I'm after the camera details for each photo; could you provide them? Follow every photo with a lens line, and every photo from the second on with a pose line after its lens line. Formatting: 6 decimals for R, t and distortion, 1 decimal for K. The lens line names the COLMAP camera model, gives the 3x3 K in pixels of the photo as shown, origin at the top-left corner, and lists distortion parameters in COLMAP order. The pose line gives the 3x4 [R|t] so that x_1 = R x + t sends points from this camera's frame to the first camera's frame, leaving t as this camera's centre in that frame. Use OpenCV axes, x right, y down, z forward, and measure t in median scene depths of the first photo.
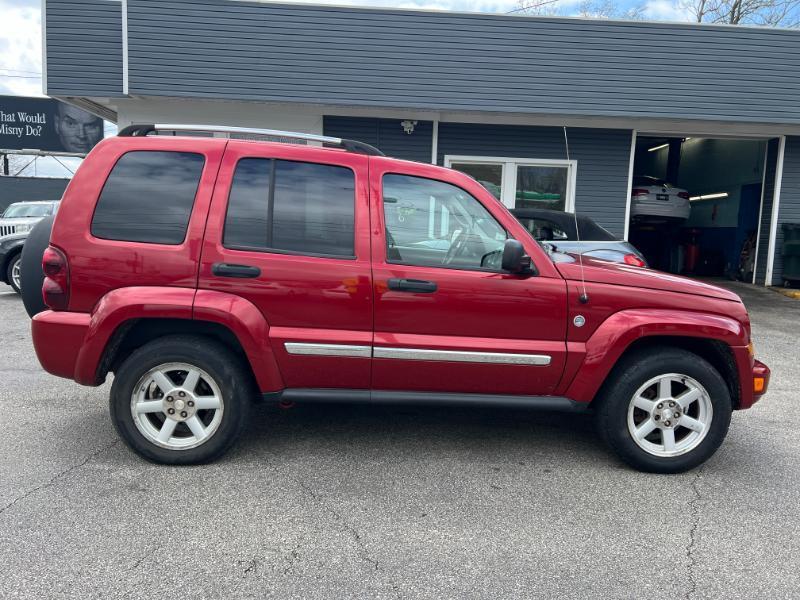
lens RADIAL K [[598.6, 0, 401.8], [0, 598.6, 300.4], [0, 0, 1]] dist [0.046300, -0.050819]
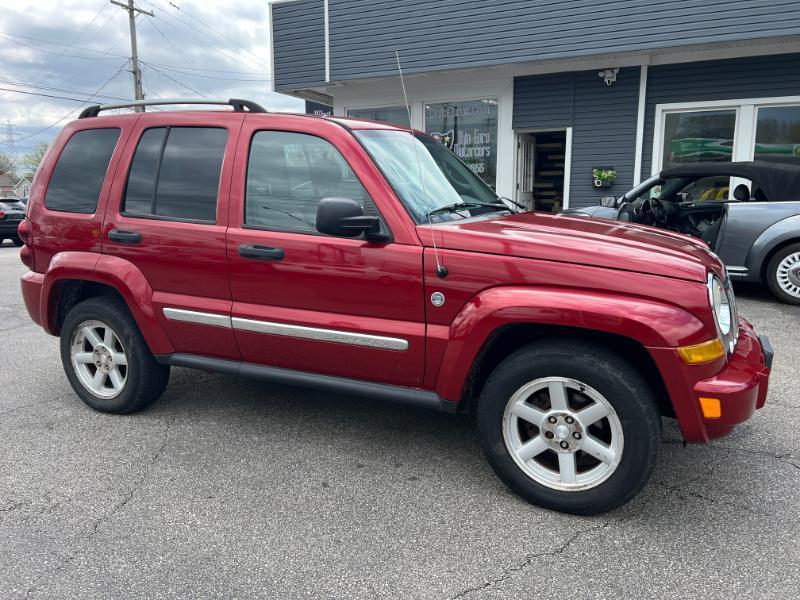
lens RADIAL K [[598.6, 0, 401.8], [0, 598.6, 300.4], [0, 0, 1]] dist [0.046300, -0.050819]
pose [[0.877607, 0.044125, -0.477346, 0.626751], [-0.024305, 0.998570, 0.047620, -0.000350], [0.478764, -0.030190, 0.877424, 0.282403]]
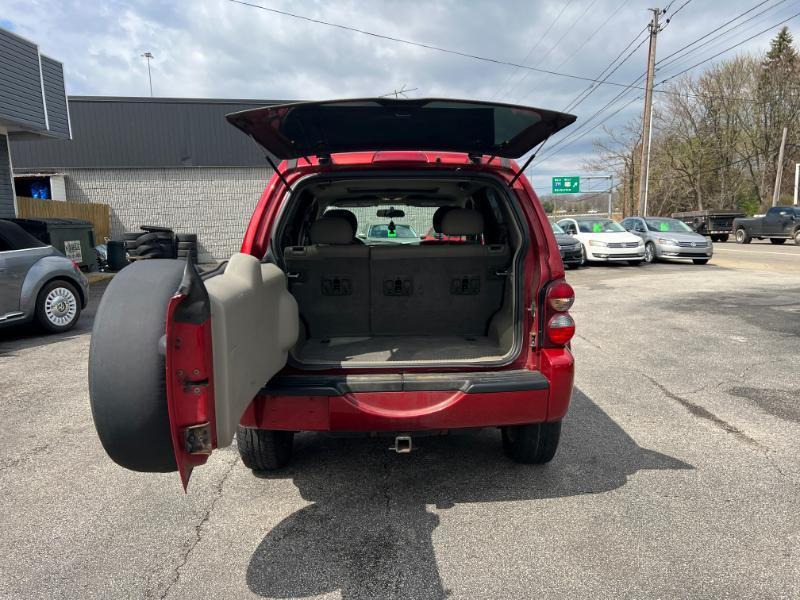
lens RADIAL K [[603.1, 0, 401.8], [0, 603.1, 298.8], [0, 0, 1]] dist [0.042187, -0.044925]
pose [[0.000099, -0.166896, 0.985974, -1.428414], [0.143787, 0.975731, 0.165148, -0.236025], [-0.989609, 0.141754, 0.024094, 1.172202]]
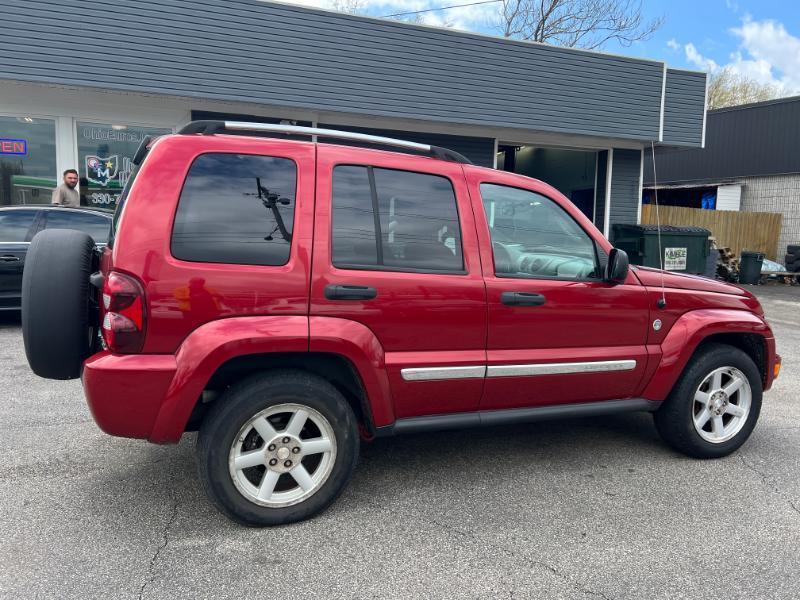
lens RADIAL K [[600.6, 0, 402.8], [0, 600.6, 299.5], [0, 0, 1]] dist [0.047004, -0.043275]
pose [[0.947607, -0.050697, 0.315390, -0.456029], [0.051840, 0.998644, 0.004769, -0.037597], [-0.315204, 0.011831, 0.948950, 0.133415]]
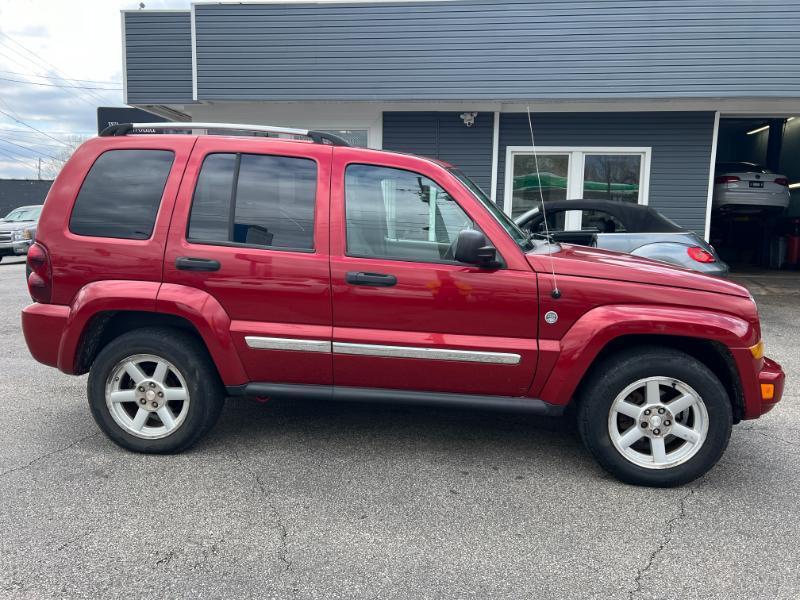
lens RADIAL K [[598.6, 0, 401.8], [0, 598.6, 300.4], [0, 0, 1]] dist [0.046300, -0.050819]
pose [[0.987252, 0.004469, -0.159101, 0.213216], [-0.003595, 0.999977, 0.005777, 0.003549], [0.159123, -0.005131, 0.987245, 0.050861]]
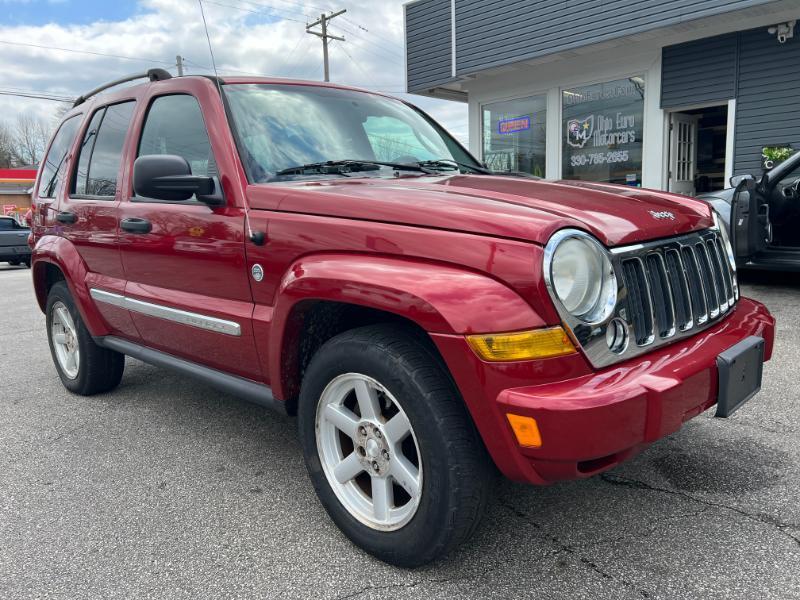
lens RADIAL K [[603.1, 0, 401.8], [0, 603.1, 298.8], [0, 0, 1]] dist [0.042187, -0.044925]
pose [[0.672956, 0.048331, -0.738102, 0.878294], [-0.031871, 0.998831, 0.036345, 0.033403], [0.738996, -0.000934, 0.673709, 0.670555]]
